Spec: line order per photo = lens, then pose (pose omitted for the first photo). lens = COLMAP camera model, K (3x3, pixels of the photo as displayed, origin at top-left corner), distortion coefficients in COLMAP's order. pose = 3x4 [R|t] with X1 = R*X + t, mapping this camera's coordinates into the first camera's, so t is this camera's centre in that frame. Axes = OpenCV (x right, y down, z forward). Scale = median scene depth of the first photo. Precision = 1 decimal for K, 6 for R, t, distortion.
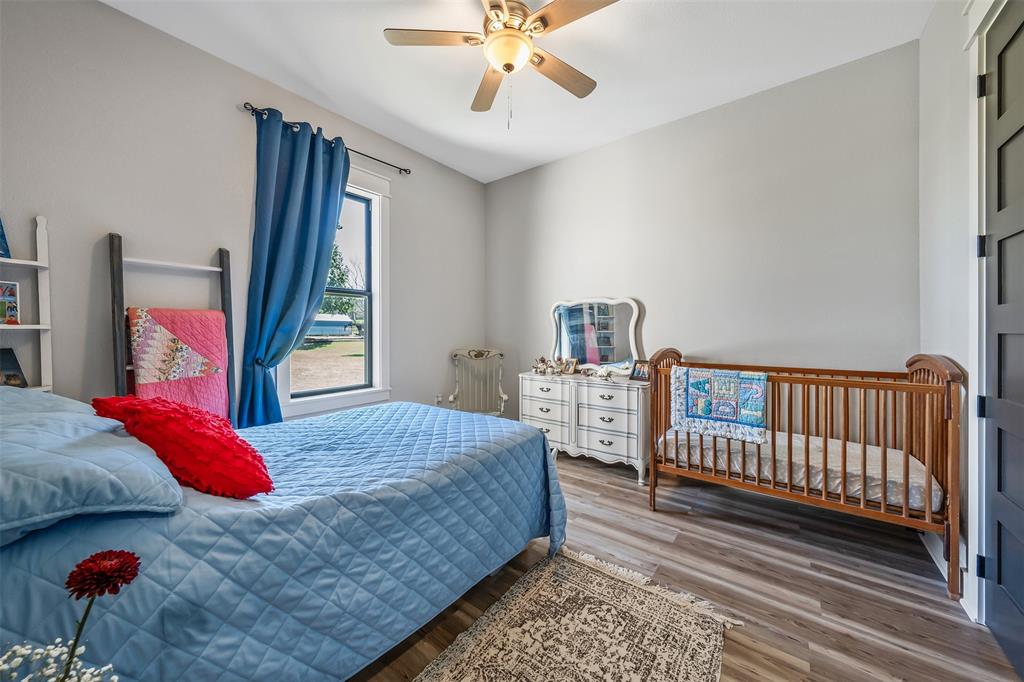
lens RADIAL K [[364.7, 0, 515.1], [0, 364.7, 334.1], [0, 0, 1]] dist [0.000493, -0.000003]
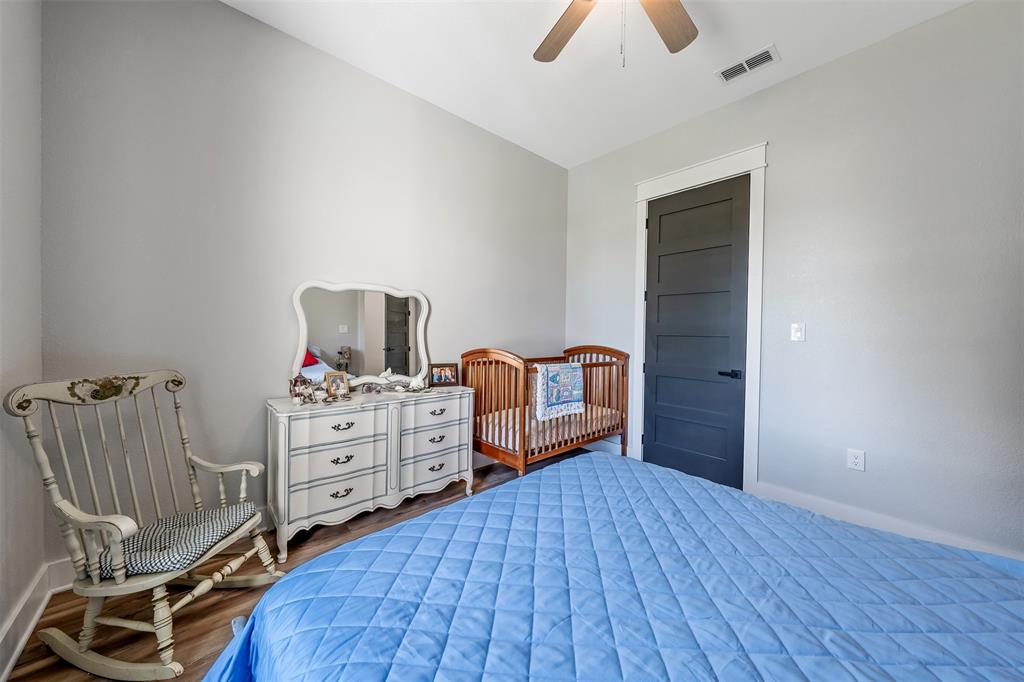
lens RADIAL K [[364.7, 0, 515.1], [0, 364.7, 334.1], [0, 0, 1]] dist [0.000493, -0.000003]
pose [[0.172147, -0.007251, 0.985045, -0.530362], [-0.009041, 0.999919, 0.008941, -0.011432], [-0.985030, -0.010445, 0.172068, 0.694458]]
